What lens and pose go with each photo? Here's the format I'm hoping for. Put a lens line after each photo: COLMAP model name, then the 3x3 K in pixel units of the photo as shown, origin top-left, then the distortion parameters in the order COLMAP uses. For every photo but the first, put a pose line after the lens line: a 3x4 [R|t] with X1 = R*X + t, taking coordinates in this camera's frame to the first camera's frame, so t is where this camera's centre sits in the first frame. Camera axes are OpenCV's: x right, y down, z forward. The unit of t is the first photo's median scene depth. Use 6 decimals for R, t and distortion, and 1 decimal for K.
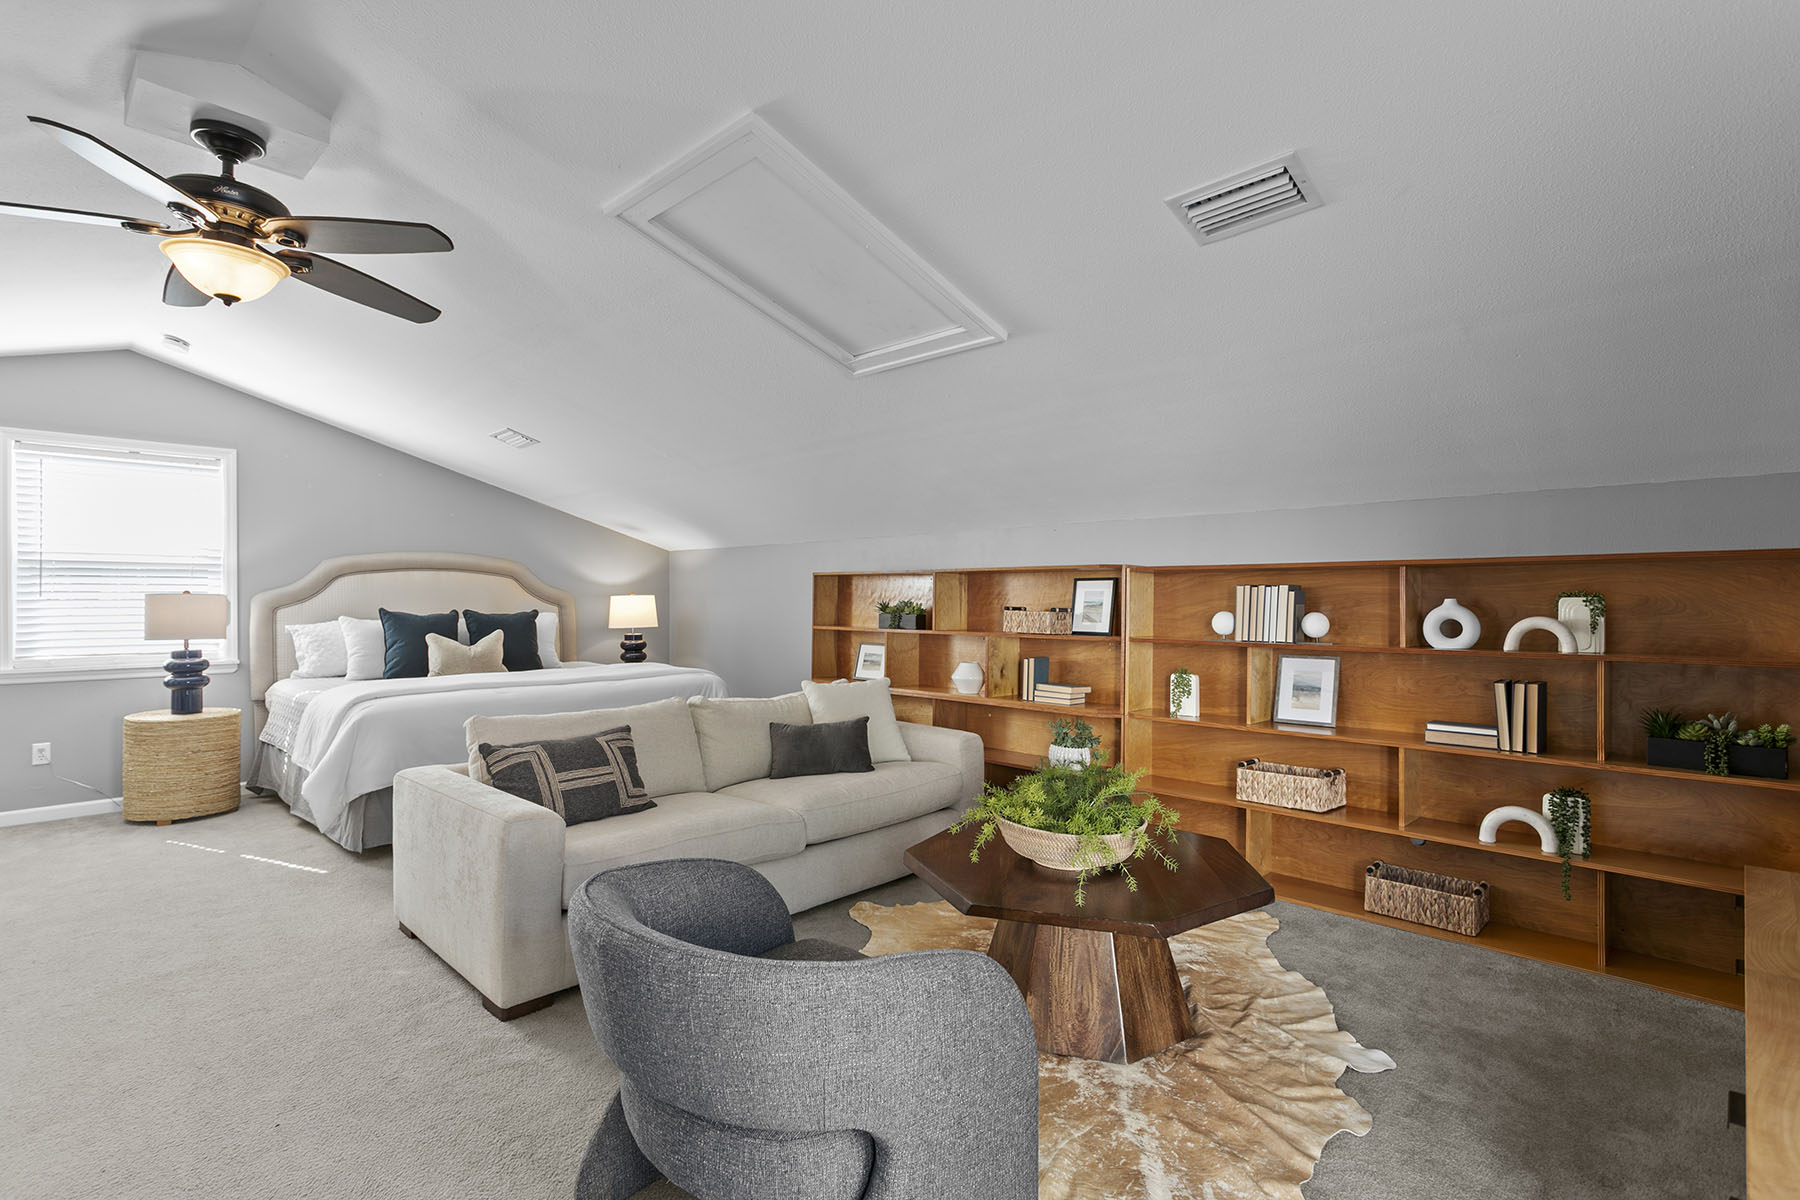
lens RADIAL K [[864.9, 0, 880.7], [0, 864.9, 600.1], [0, 0, 1]] dist [-0.001787, 0.000397]
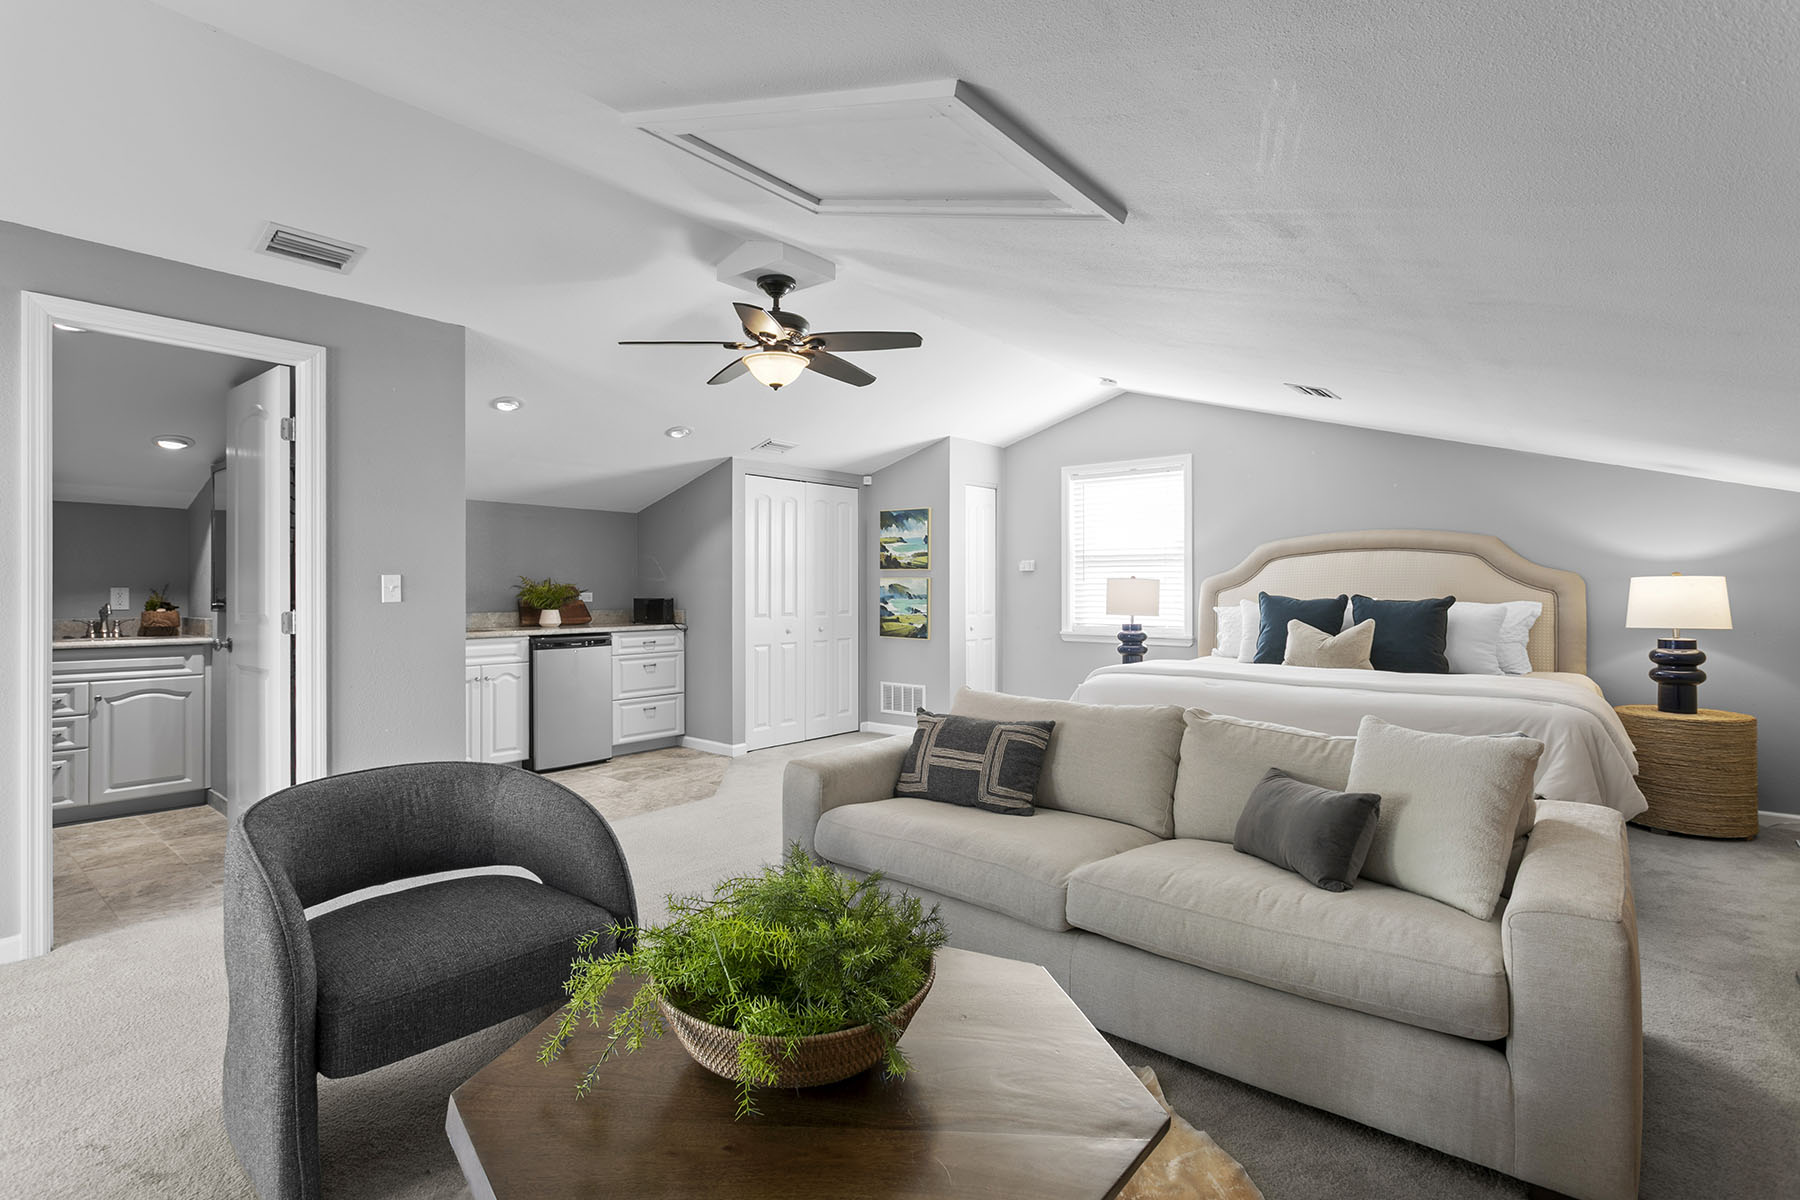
lens RADIAL K [[864.9, 0, 882.7], [0, 864.9, 589.7], [0, 0, 1]] dist [-0.001787, 0.000397]
pose [[0.067548, 0.002975, -0.997712, 0.371359], [-0.003458, 0.999990, 0.002747, 0.005662], [0.997710, 0.003264, 0.067558, 0.496595]]
